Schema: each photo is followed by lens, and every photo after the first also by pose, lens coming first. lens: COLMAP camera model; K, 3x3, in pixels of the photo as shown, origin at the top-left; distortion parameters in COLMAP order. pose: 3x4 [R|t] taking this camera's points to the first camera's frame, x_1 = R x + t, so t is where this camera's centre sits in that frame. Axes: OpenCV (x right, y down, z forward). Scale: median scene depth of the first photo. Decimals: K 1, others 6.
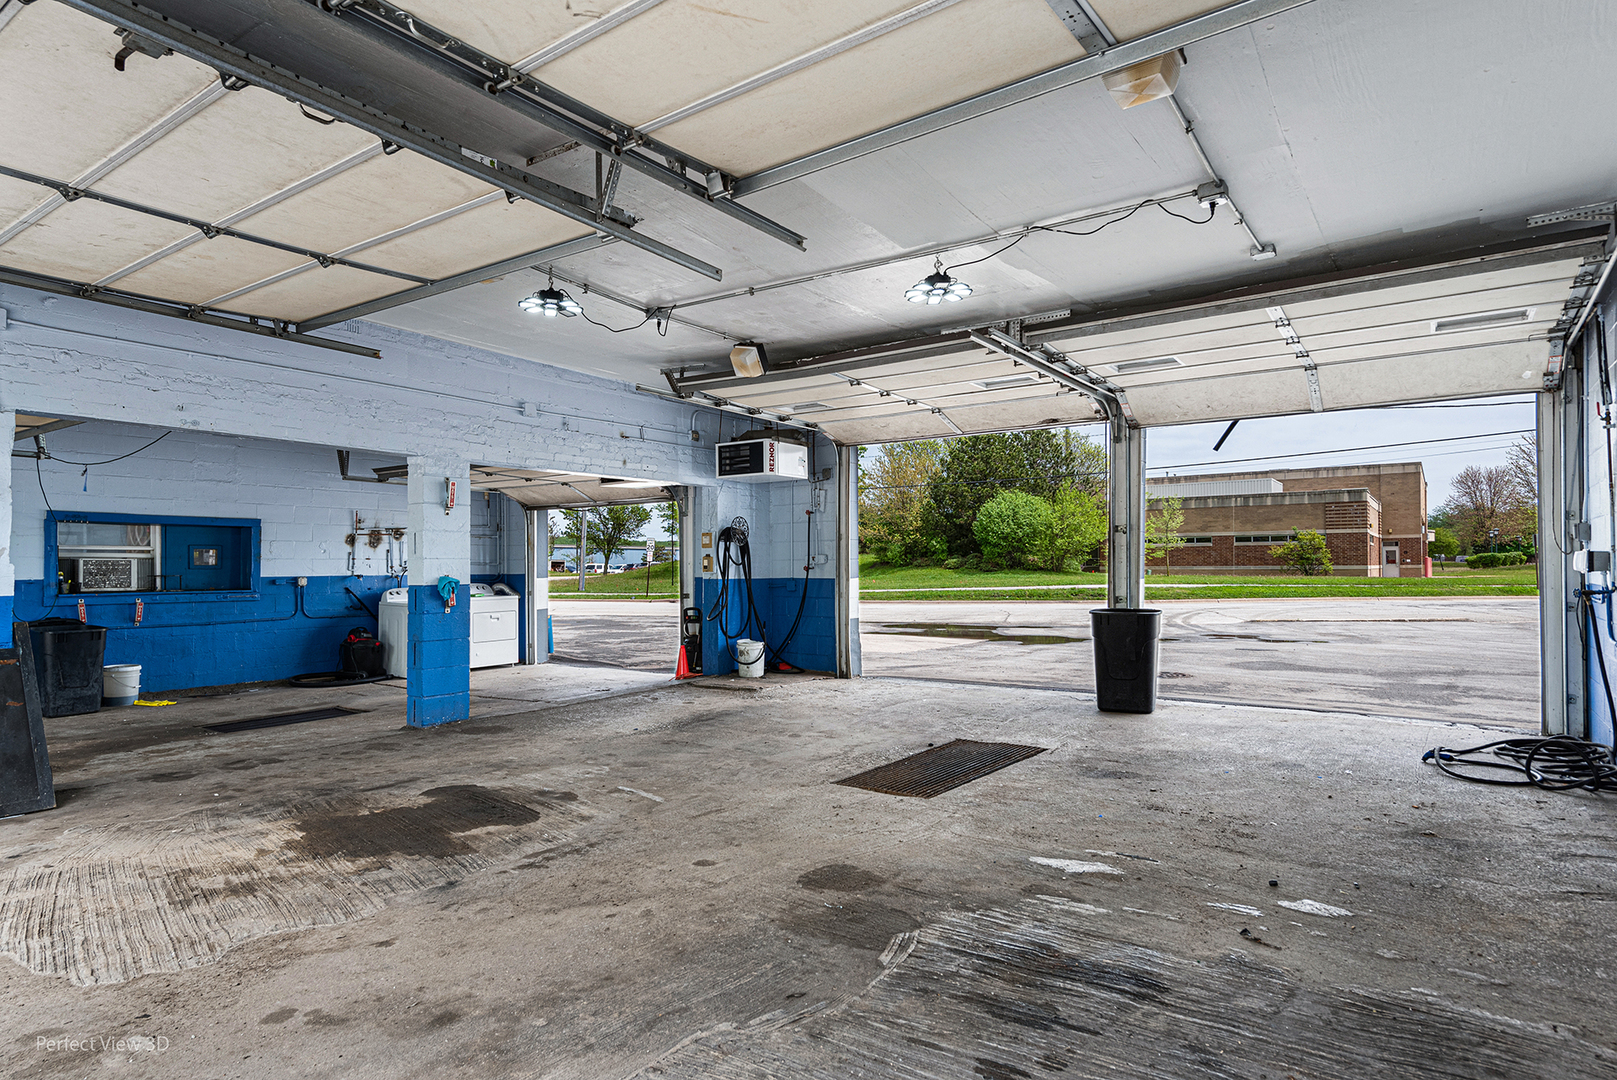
lens RADIAL K [[919.4, 0, 808.5], [0, 919.4, 540.0], [0, 0, 1]] dist [0.017033, -0.012756]
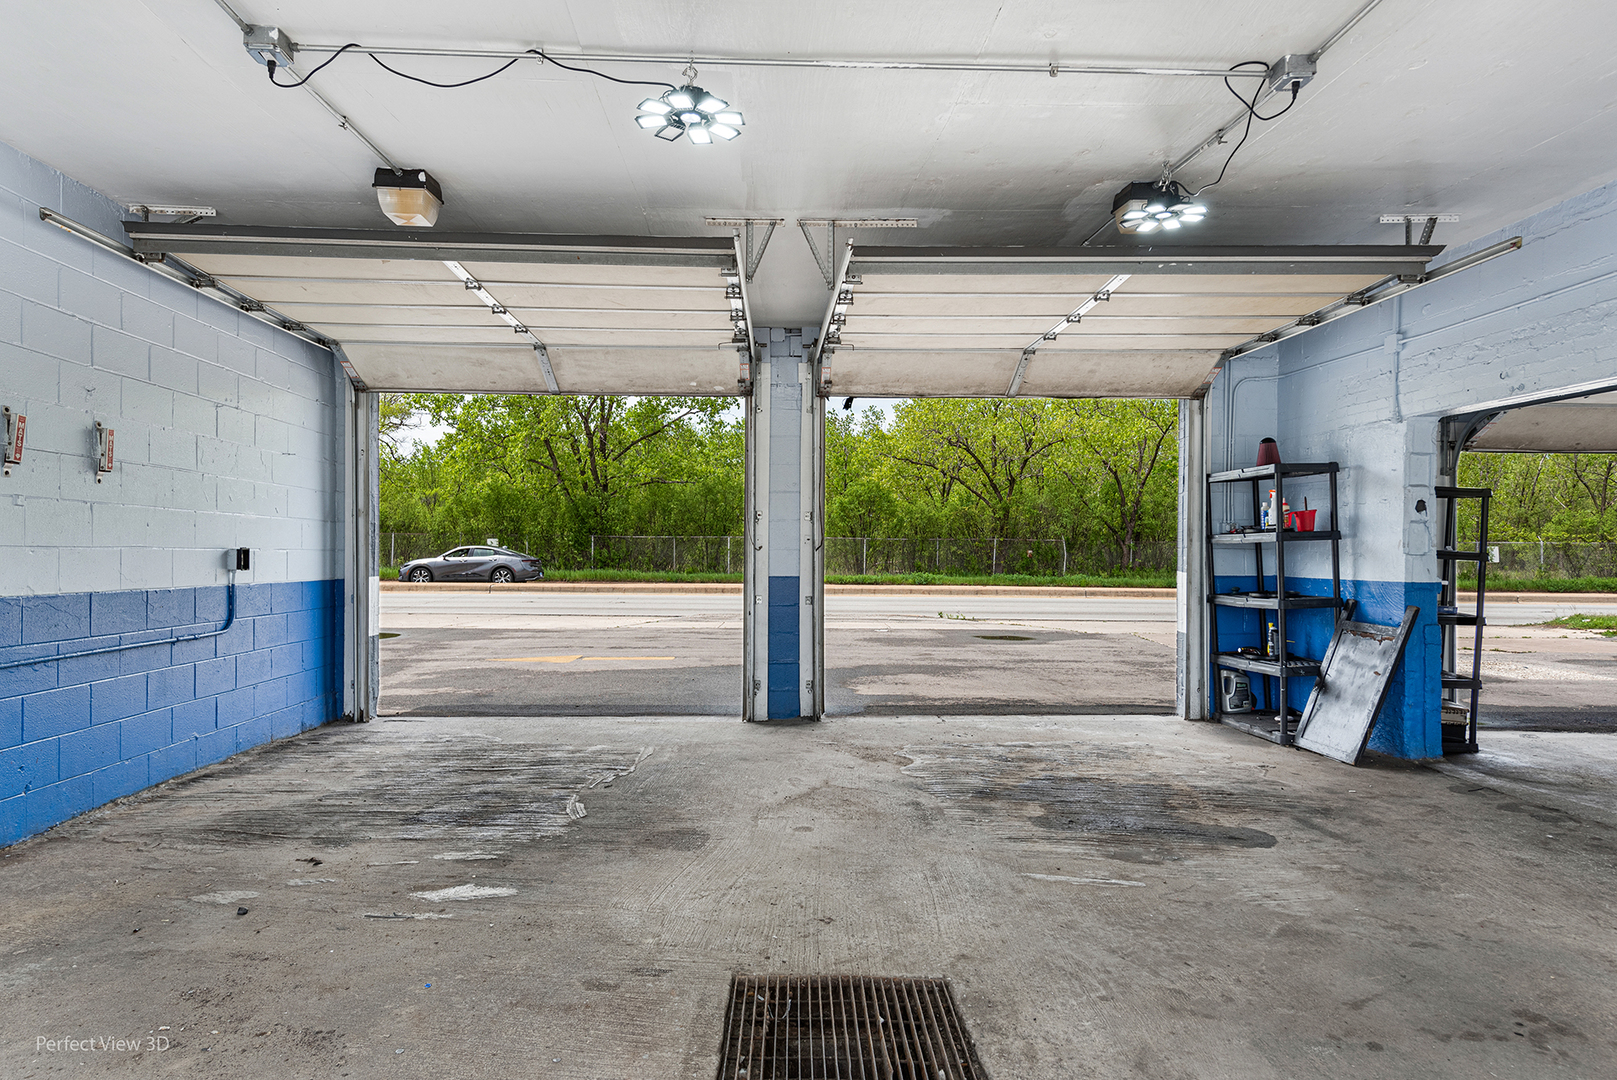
lens RADIAL K [[981.9, 0, 769.4], [0, 981.9, 539.9], [0, 0, 1]] dist [0.028234, -0.018785]
pose [[-0.820604, -0.004755, -0.571478, 0.508598], [0.015488, 0.999413, -0.030556, 0.037491], [0.571288, -0.033925, -0.820049, 1.681033]]
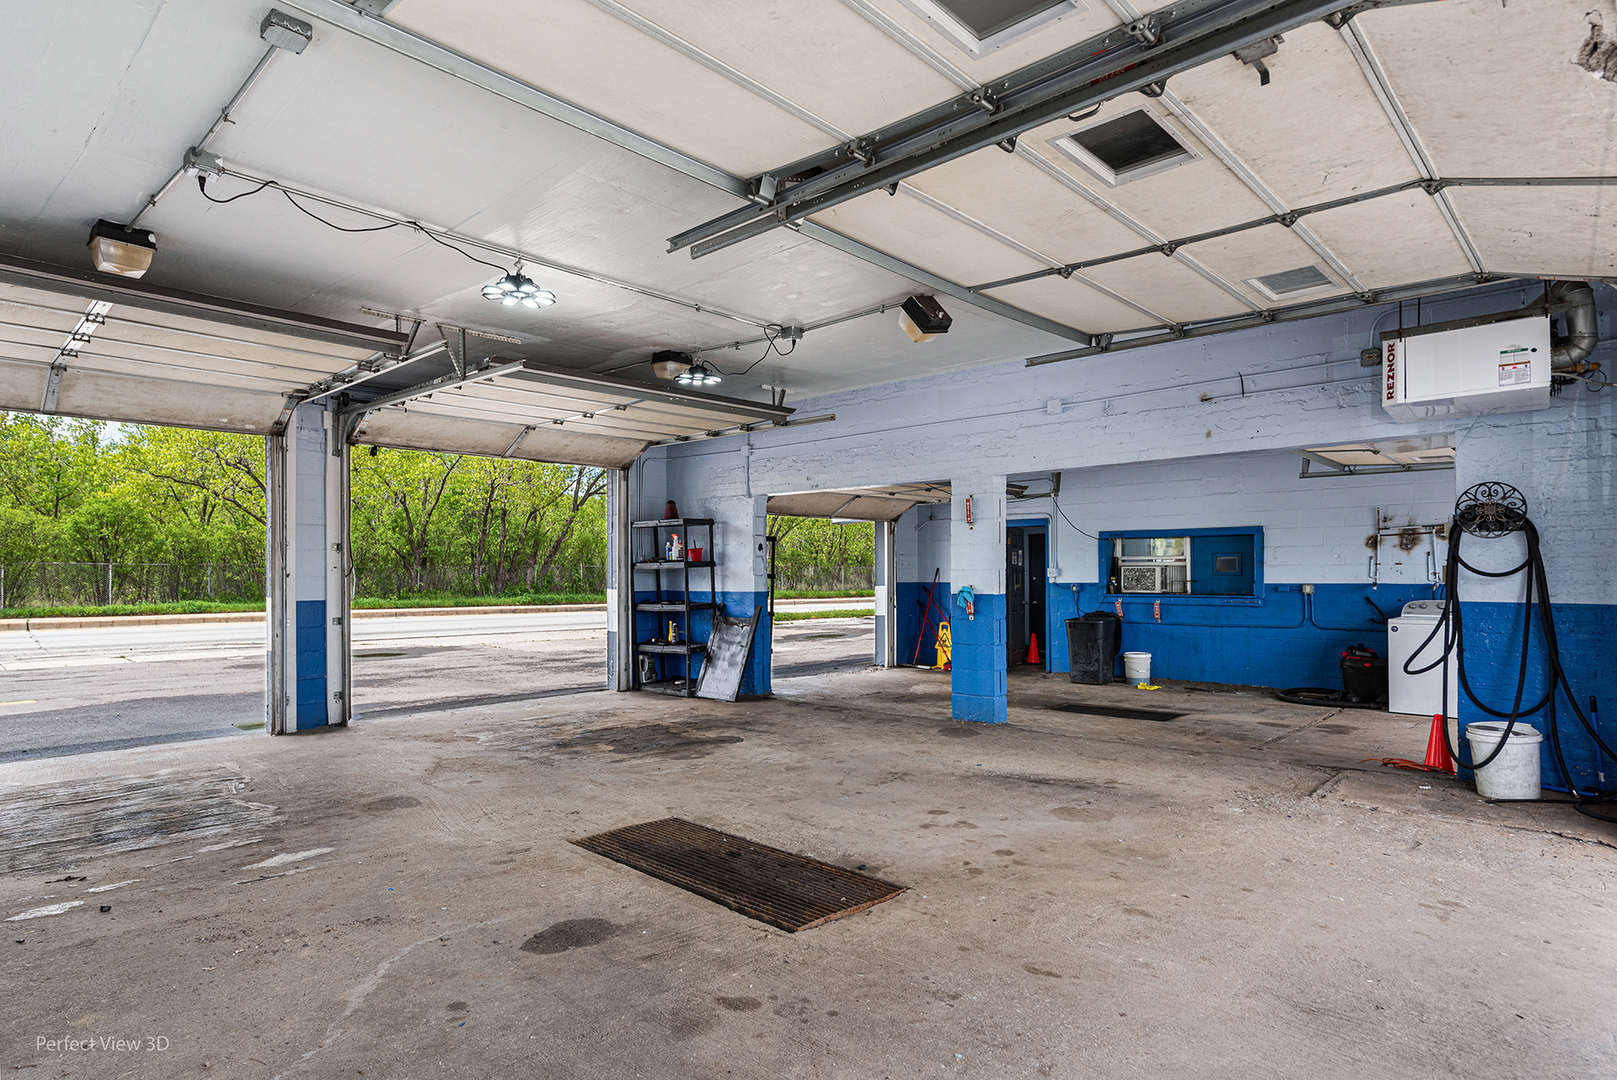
lens RADIAL K [[919.4, 0, 808.5], [0, 919.4, 540.0], [0, 0, 1]] dist [0.017033, -0.012756]
pose [[-0.158800, -0.030329, -0.986845, 1.104266], [0.033438, 0.998789, -0.036077, 0.028721], [0.986744, -0.038727, -0.157594, 1.538356]]
